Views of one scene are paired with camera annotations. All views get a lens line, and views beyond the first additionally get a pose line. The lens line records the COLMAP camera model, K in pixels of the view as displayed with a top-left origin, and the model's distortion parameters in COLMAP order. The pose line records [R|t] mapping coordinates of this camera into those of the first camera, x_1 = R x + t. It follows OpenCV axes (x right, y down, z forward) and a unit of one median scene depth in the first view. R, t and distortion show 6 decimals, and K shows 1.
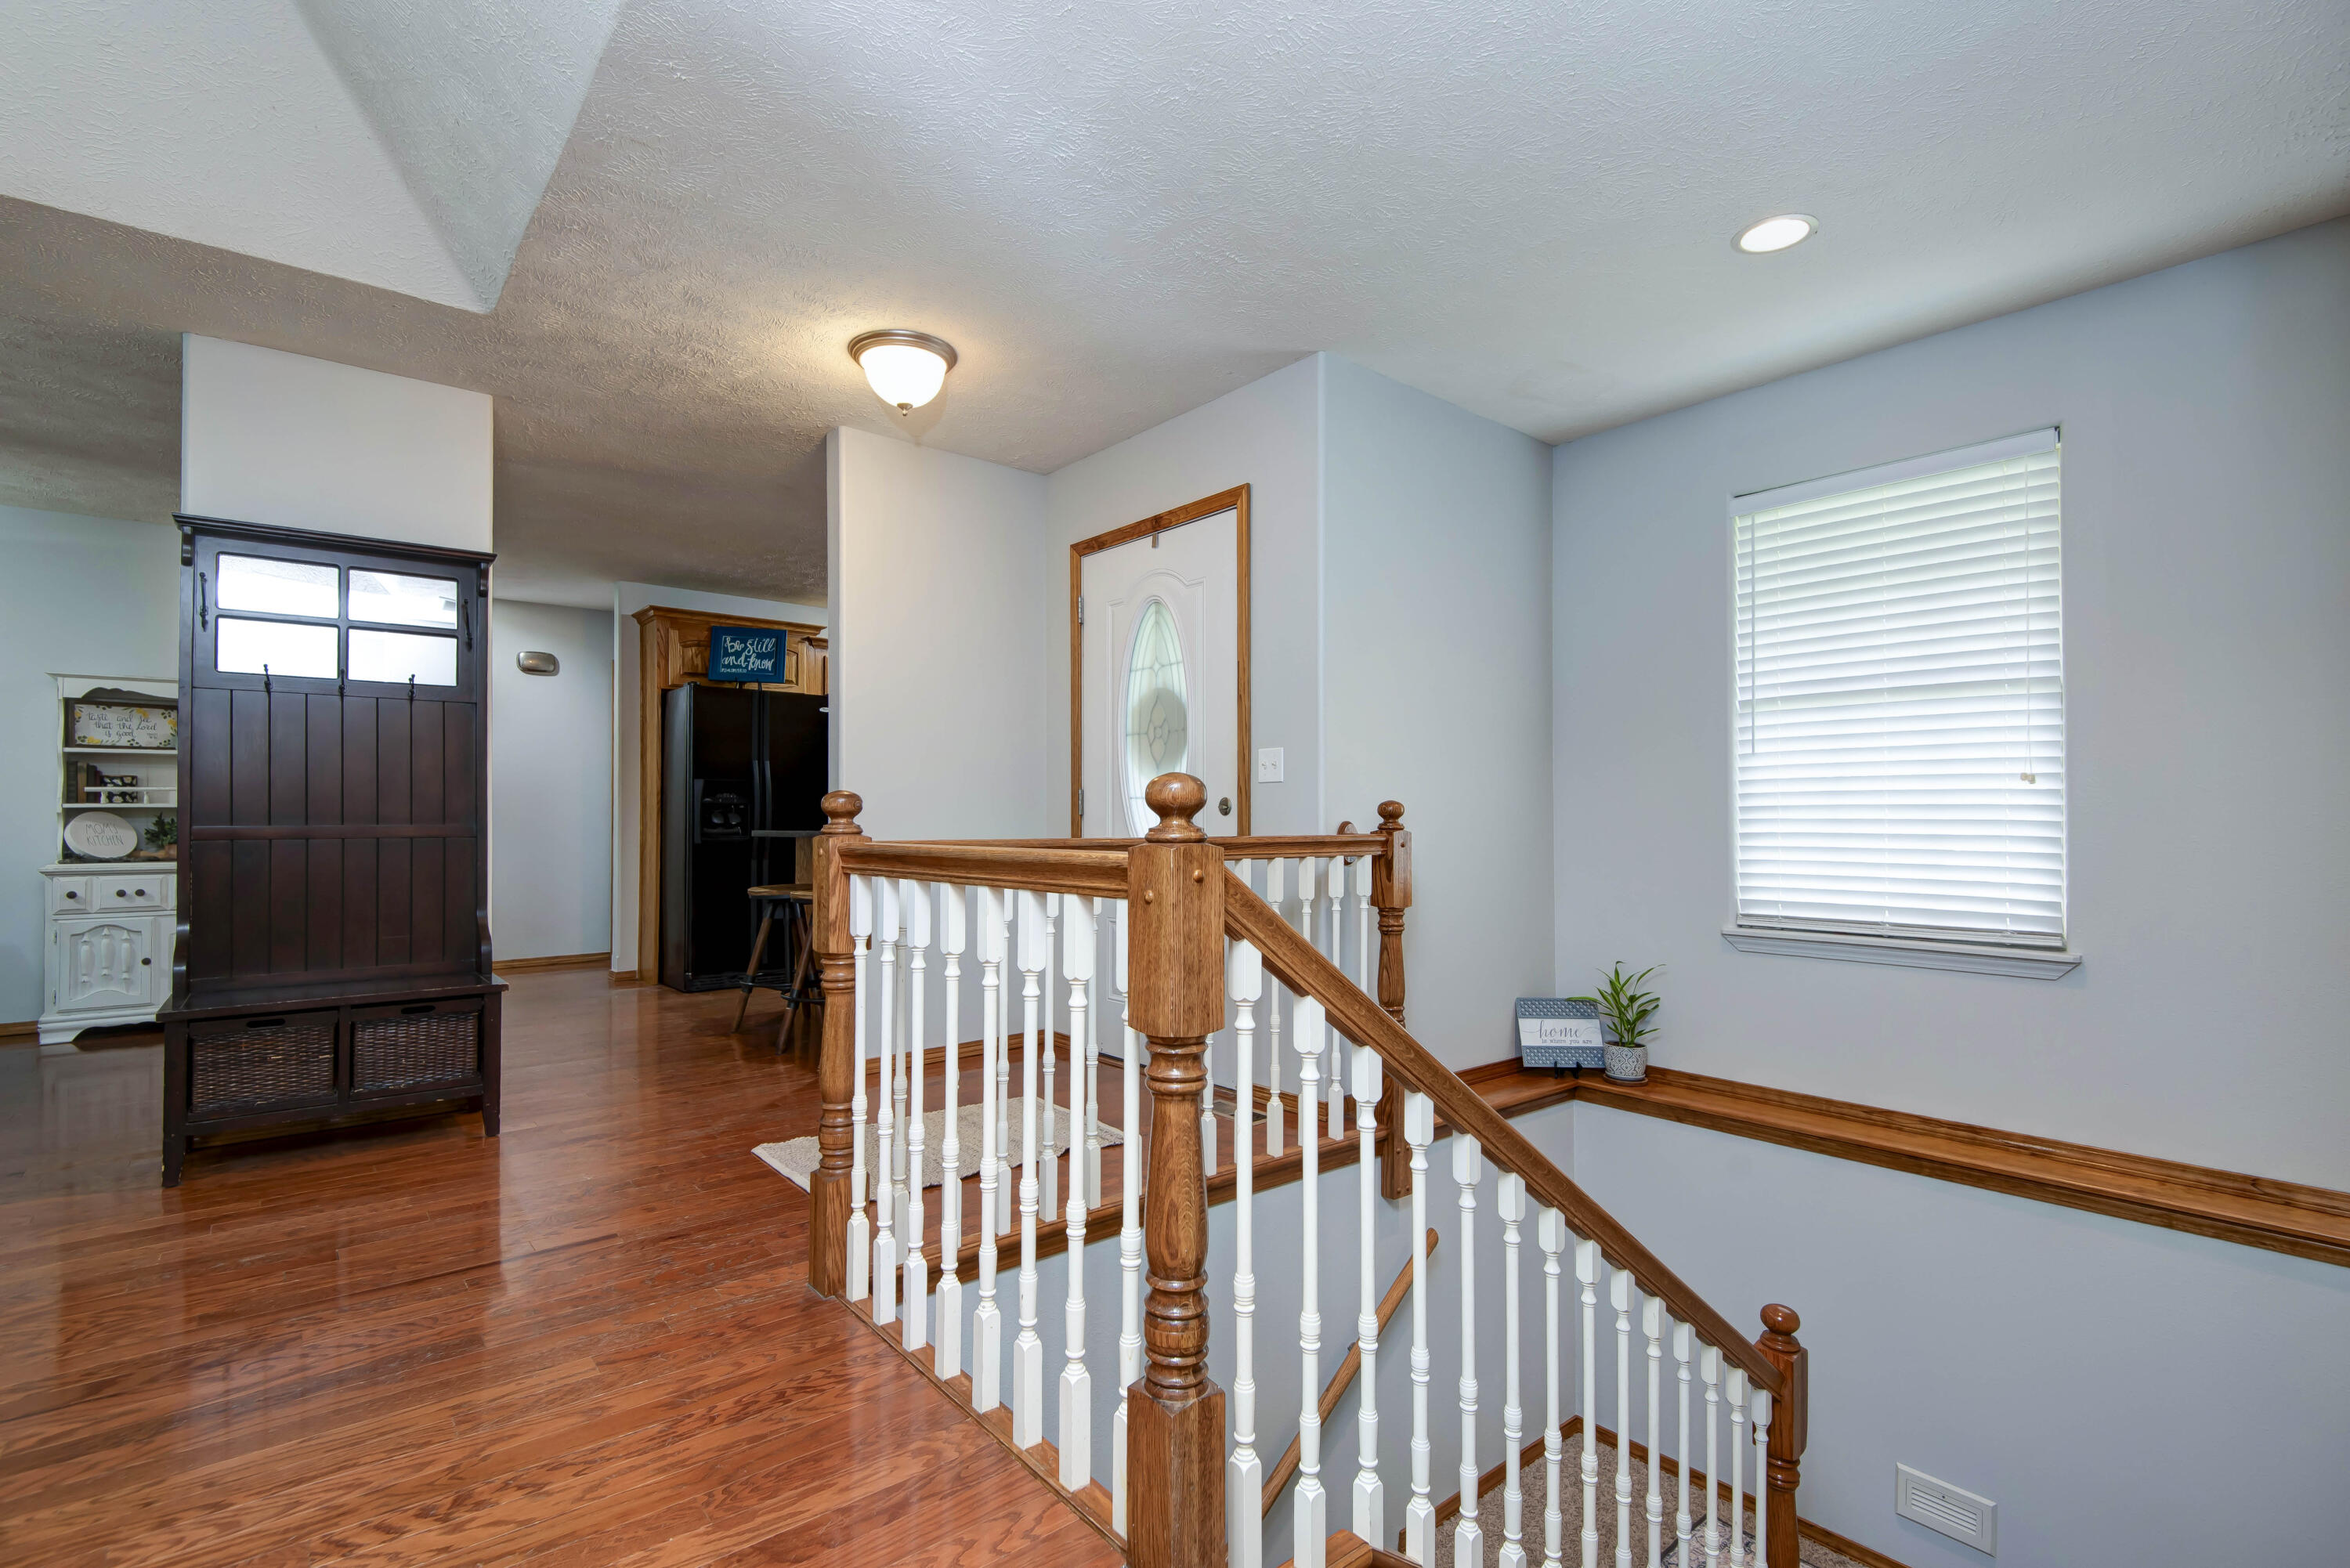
lens RADIAL K [[1090.9, 0, 1172.6], [0, 1090.9, 796.3], [0, 0, 1]] dist [-0.002589, -0.003349]
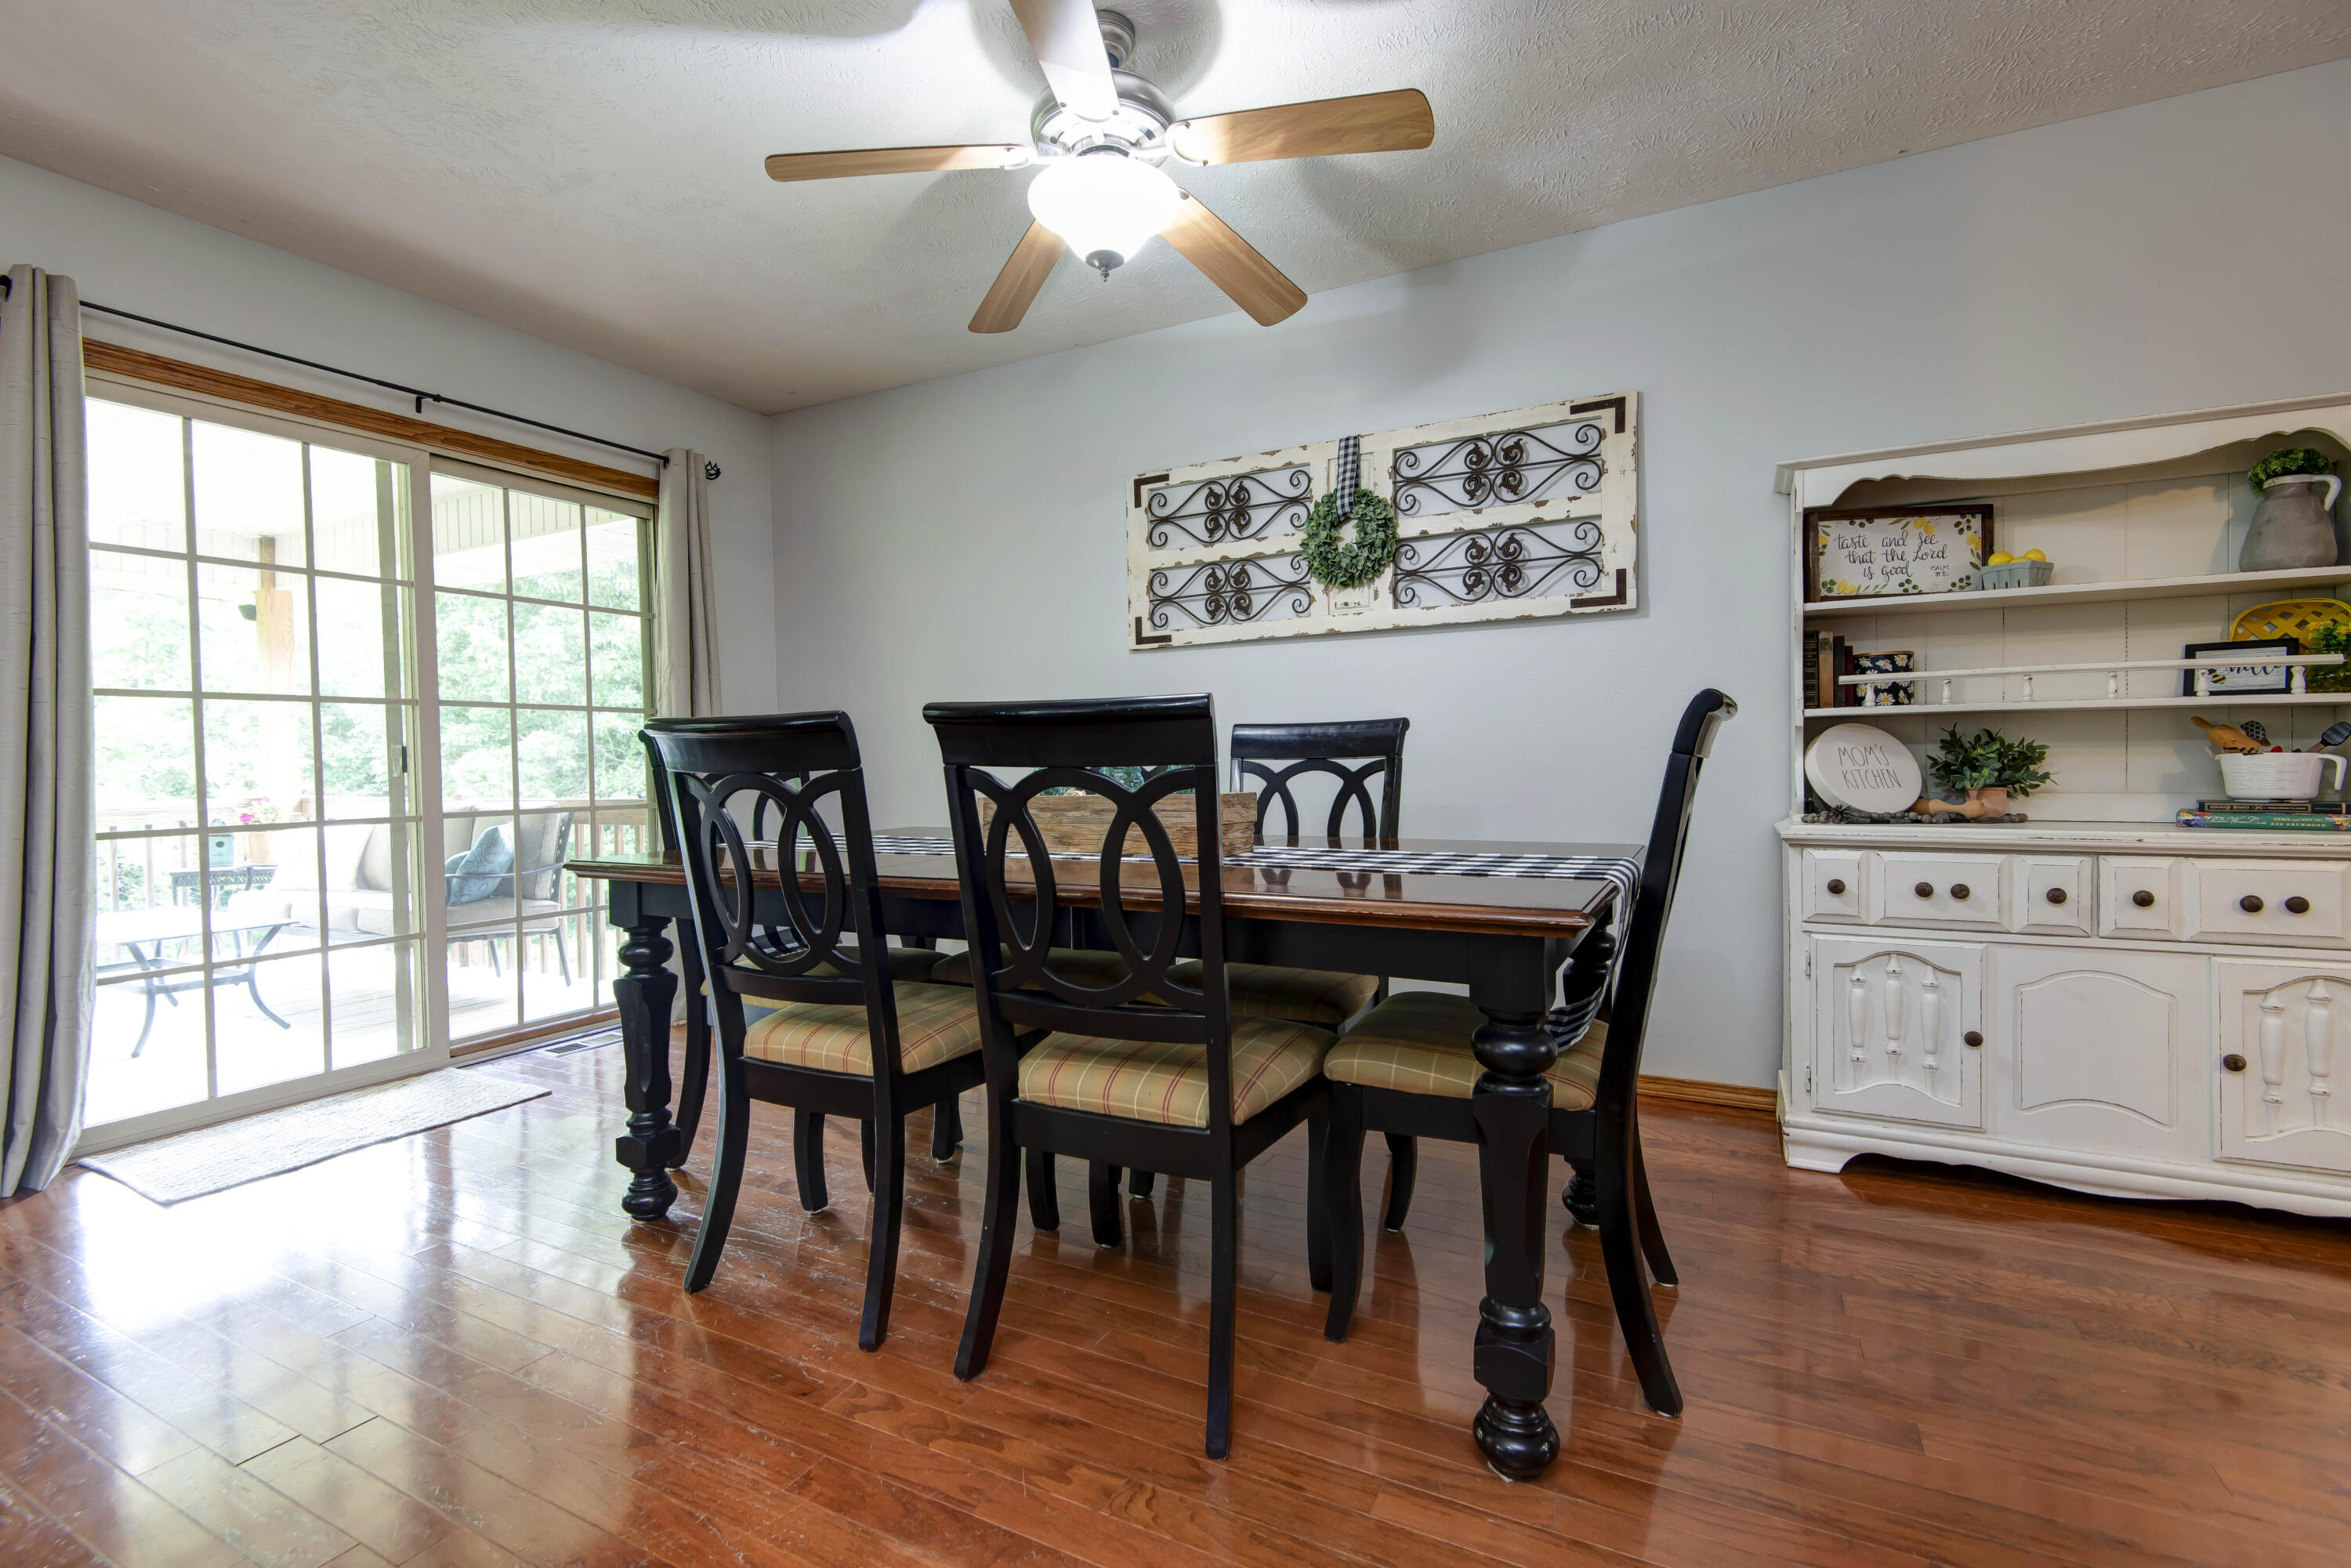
lens RADIAL K [[1091.4, 0, 1173.2], [0, 1091.4, 773.9], [0, 0, 1]] dist [-0.002589, -0.003349]
pose [[0.384320, 0.014268, -0.923090, -0.643945], [0.027308, 0.999267, 0.026815, 0.015863], [0.922796, -0.035513, 0.383649, 0.503497]]
